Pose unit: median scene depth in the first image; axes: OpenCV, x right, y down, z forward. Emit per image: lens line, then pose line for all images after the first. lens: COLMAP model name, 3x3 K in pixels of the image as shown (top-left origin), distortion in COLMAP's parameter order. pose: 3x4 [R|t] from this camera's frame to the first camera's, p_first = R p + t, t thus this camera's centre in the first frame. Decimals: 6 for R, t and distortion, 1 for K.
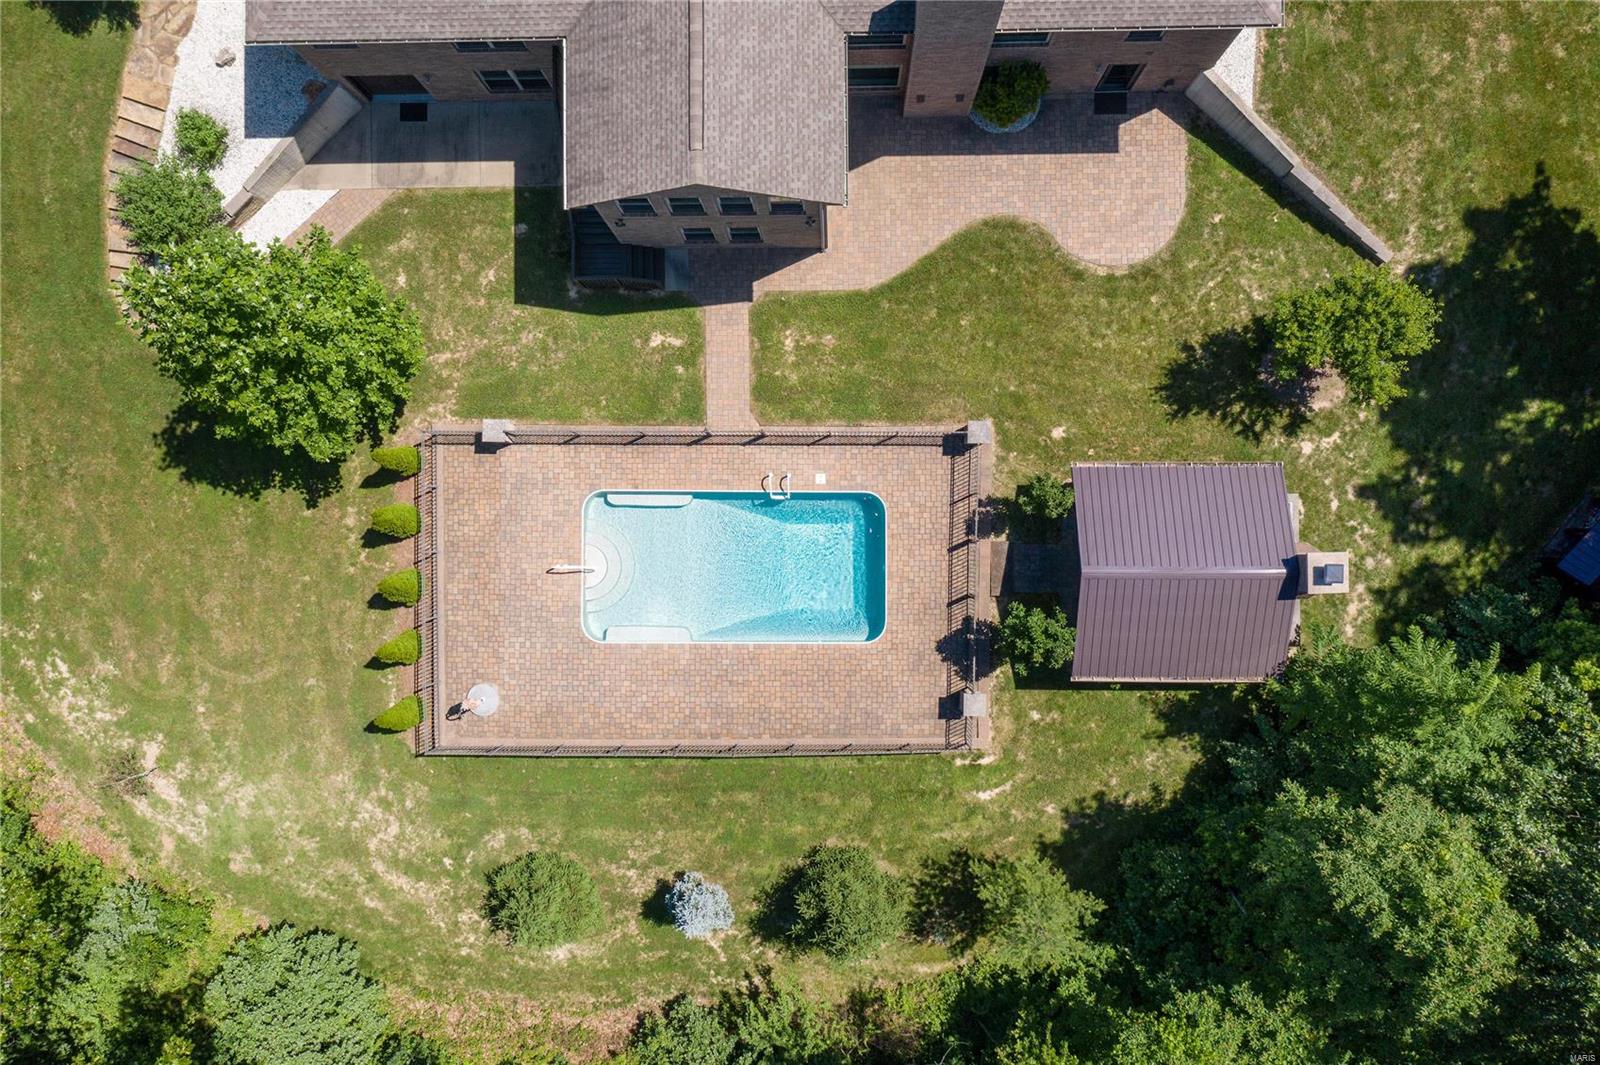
lens RADIAL K [[1230.2, 0, 793.2], [0, 1230.2, 585.5], [0, 0, 1]] dist [-0.002403, -0.001204]
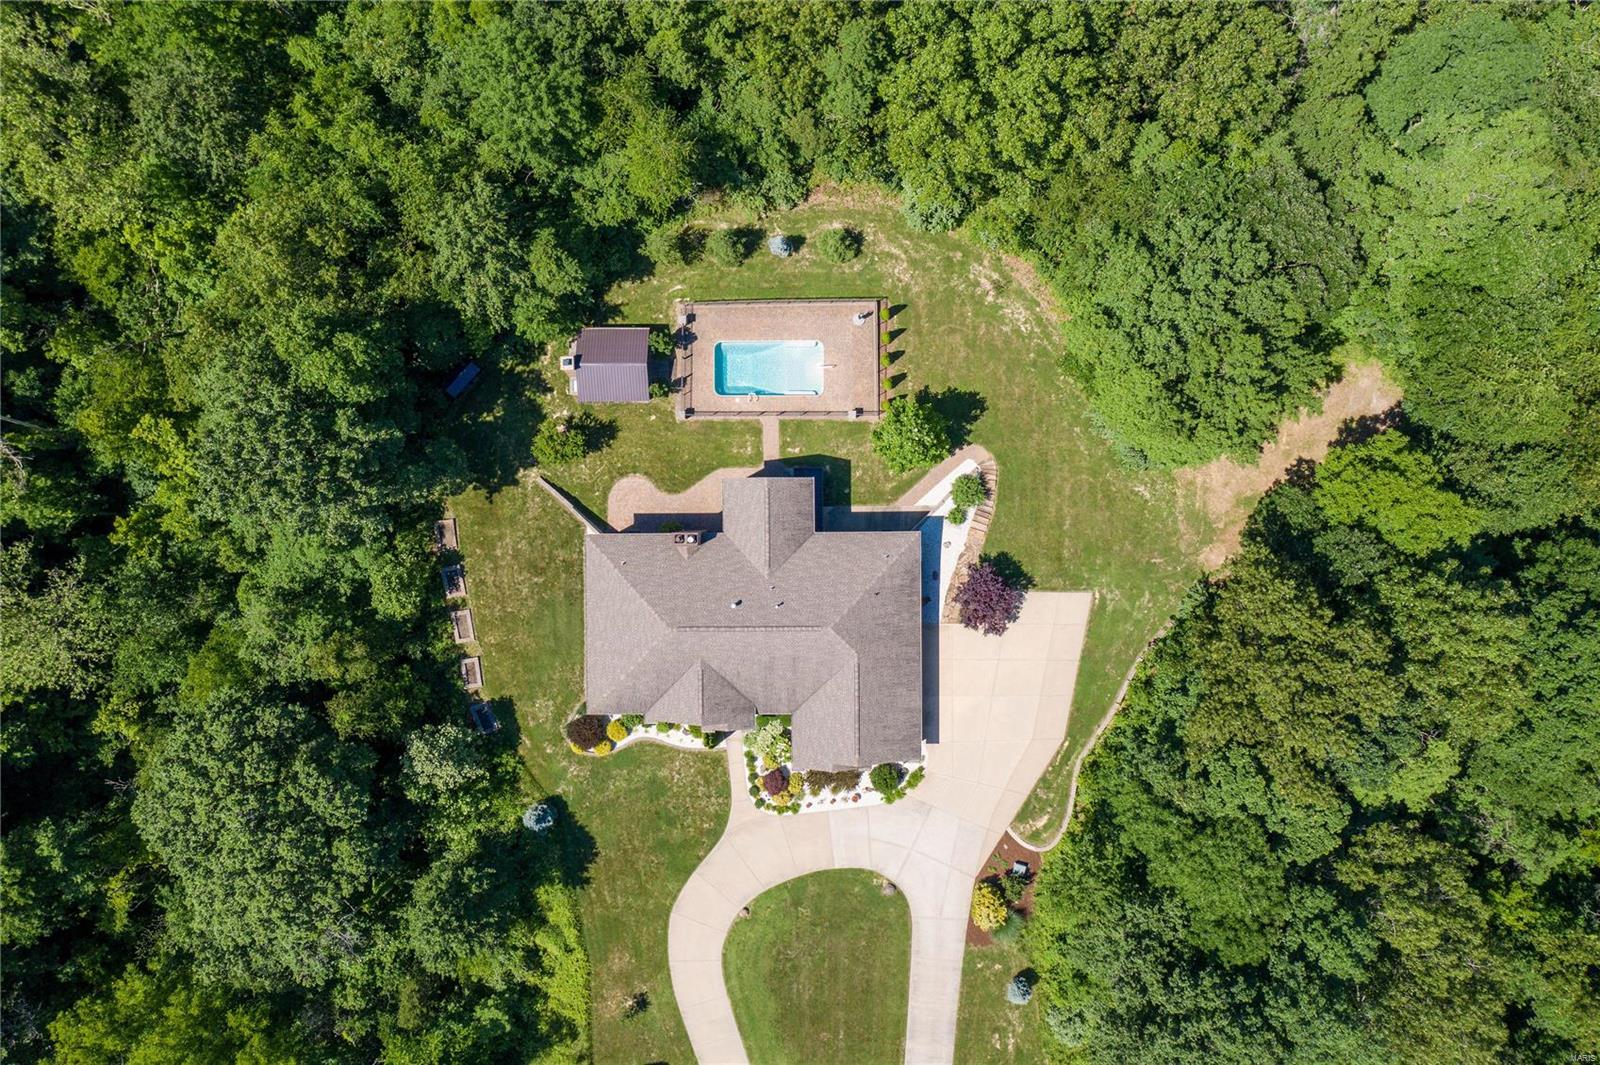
lens RADIAL K [[1268.7, 0, 800.5], [0, 1268.7, 457.2], [0, 0, 1]] dist [0.003713, -0.000299]
pose [[-0.998006, 0.004094, 0.062978, -0.298016], [-0.004414, -0.999978, -0.004931, -0.203630], [0.062957, -0.005199, 0.998003, -1.855350]]
